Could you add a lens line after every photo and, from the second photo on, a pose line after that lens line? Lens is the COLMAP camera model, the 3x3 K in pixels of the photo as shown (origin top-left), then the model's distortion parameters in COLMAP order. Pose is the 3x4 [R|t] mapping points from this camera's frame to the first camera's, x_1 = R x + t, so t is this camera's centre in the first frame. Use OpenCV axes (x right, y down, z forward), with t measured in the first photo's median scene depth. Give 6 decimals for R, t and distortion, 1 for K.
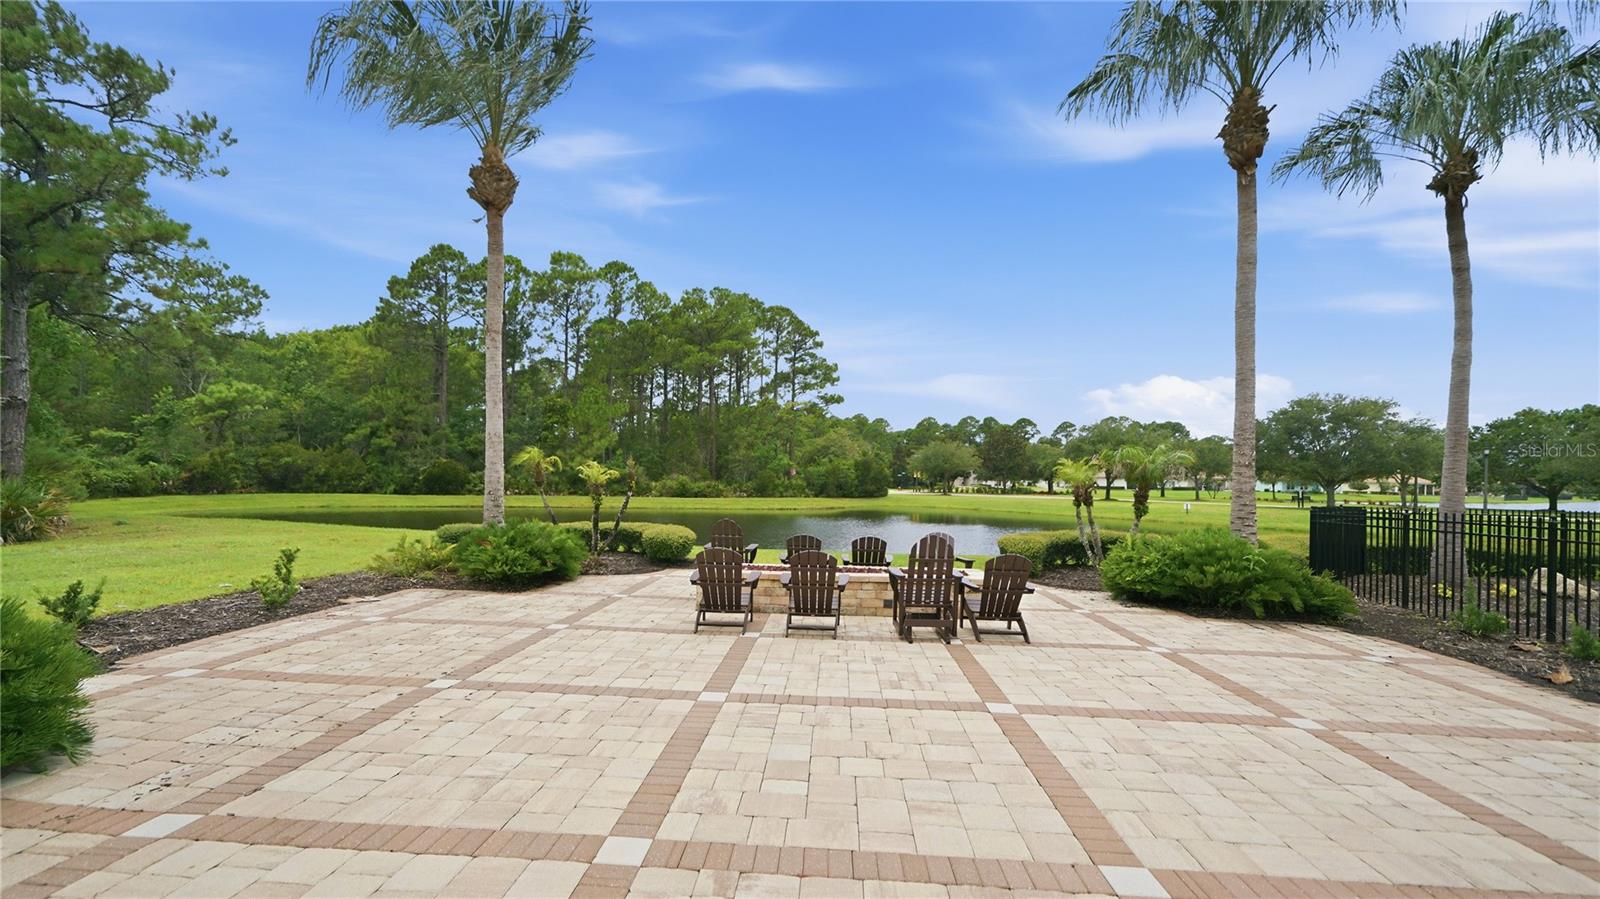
lens RADIAL K [[670.1, 0, 800.0], [0, 670.1, 449.5], [0, 0, 1]] dist [-0.001489, -0.000041]
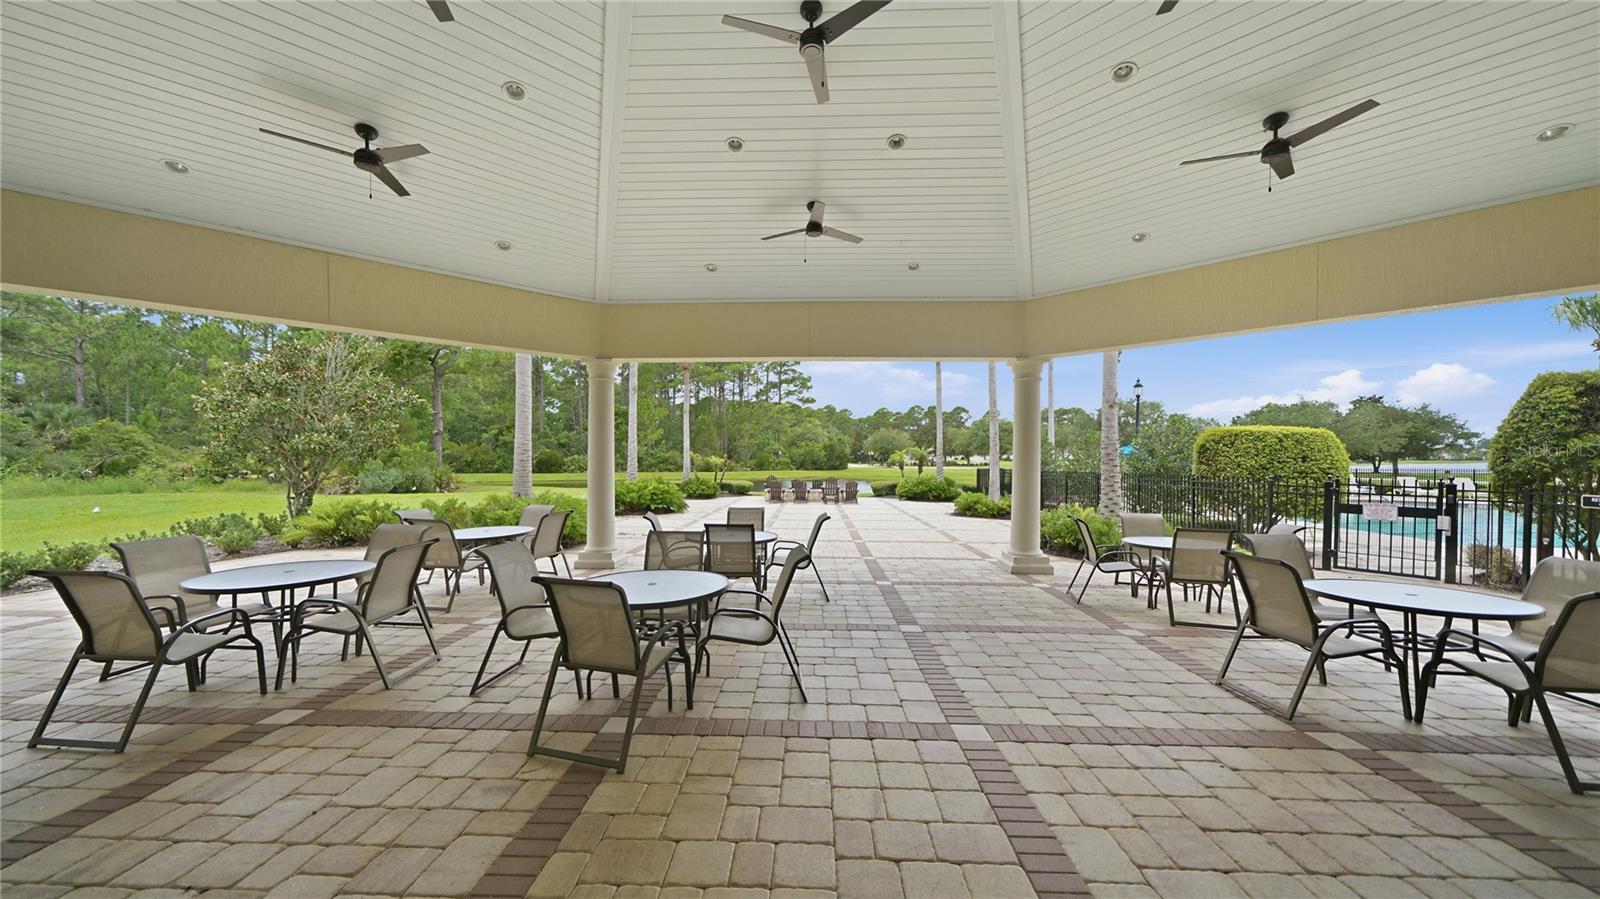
lens RADIAL K [[543.5, 0, 800.0], [0, 543.5, 449.5], [0, 0, 1]] dist [0.000885, 0.000041]
pose [[0.999367, -0.016807, 0.031355, -0.005634], [0.015822, 0.999382, 0.031389, -0.009051], [-0.031863, -0.030873, 0.999015, -0.146357]]
